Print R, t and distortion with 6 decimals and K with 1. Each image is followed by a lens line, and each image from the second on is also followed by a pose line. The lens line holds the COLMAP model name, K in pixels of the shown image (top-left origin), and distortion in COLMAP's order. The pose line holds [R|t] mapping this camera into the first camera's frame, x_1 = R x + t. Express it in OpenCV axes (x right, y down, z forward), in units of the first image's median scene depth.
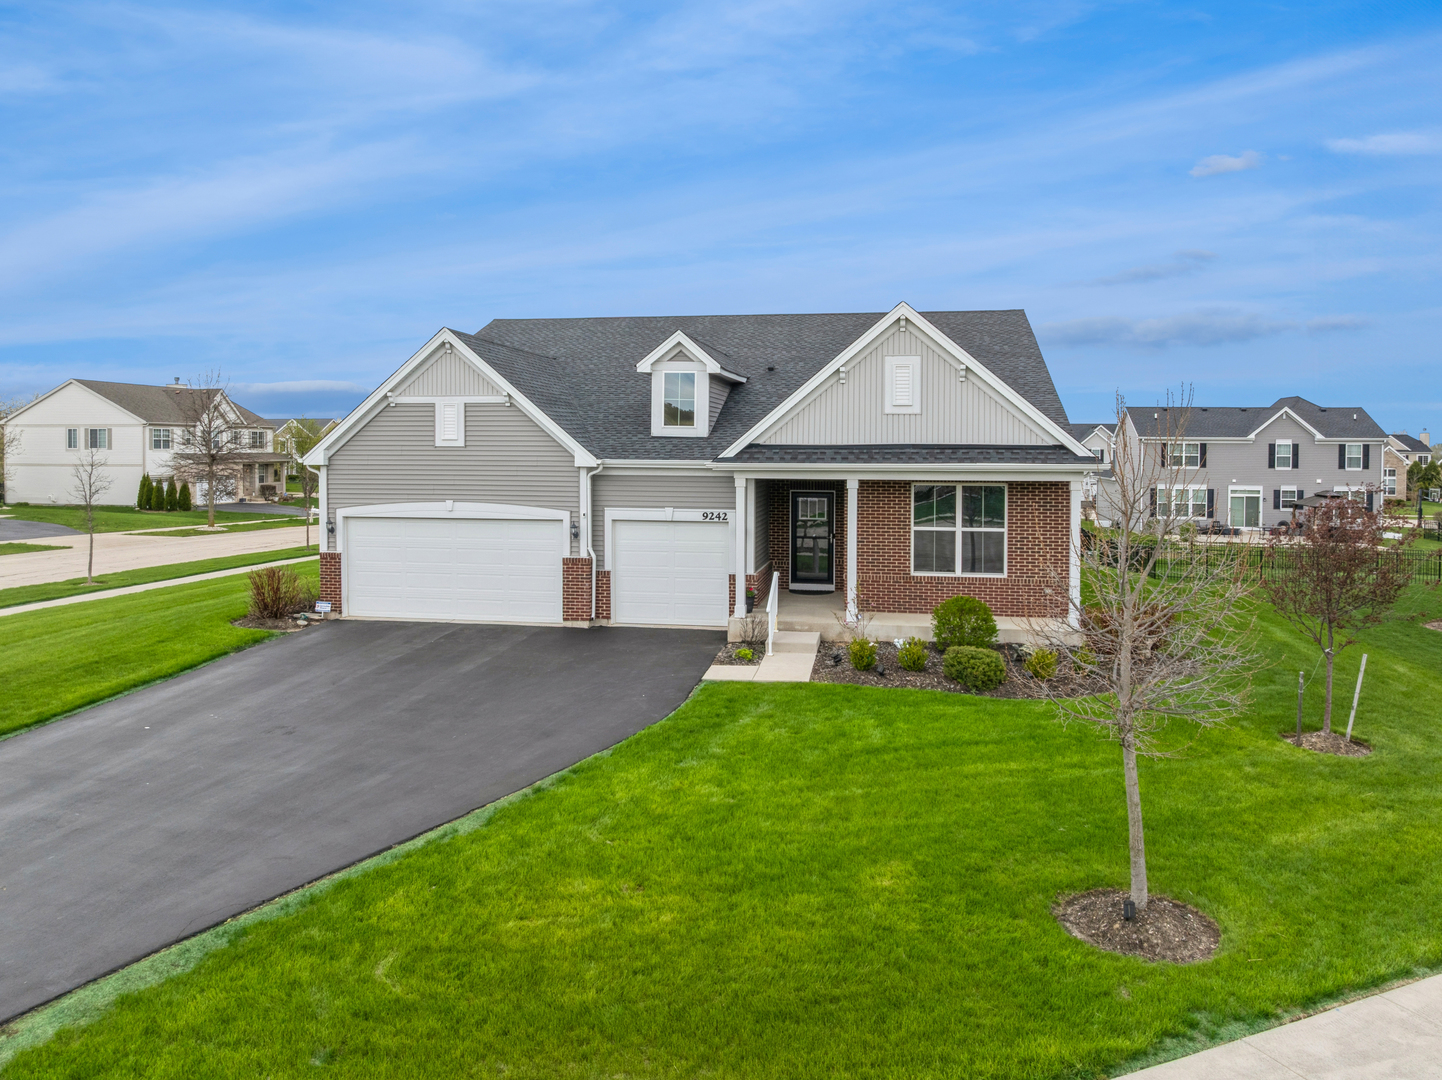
lens RADIAL K [[1023.0, 0, 721.0], [0, 1023.0, 540.0], [0, 0, 1]] dist [0.004098, 0.000877]
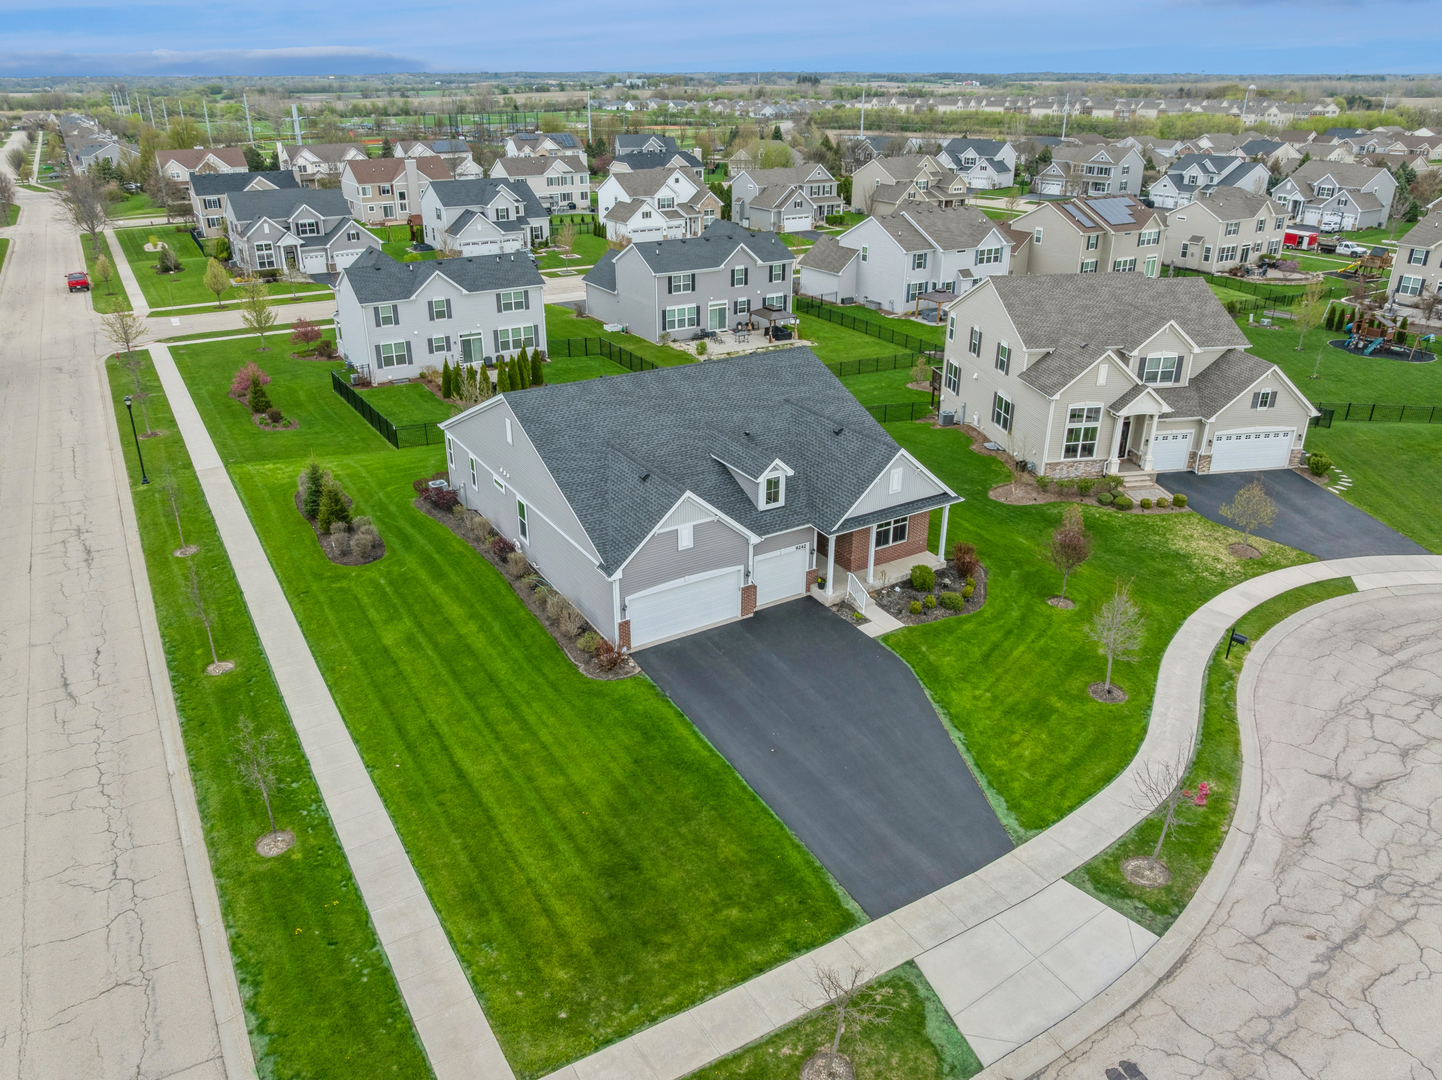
lens RADIAL K [[1023.0, 0, 721.0], [0, 1023.0, 540.0], [0, 0, 1]] dist [0.004098, 0.000877]
pose [[0.771109, -0.263607, 0.579571, -0.382897], [0.070828, 0.940133, 0.333367, -0.212598], [-0.632751, -0.216012, 0.743616, -0.112582]]
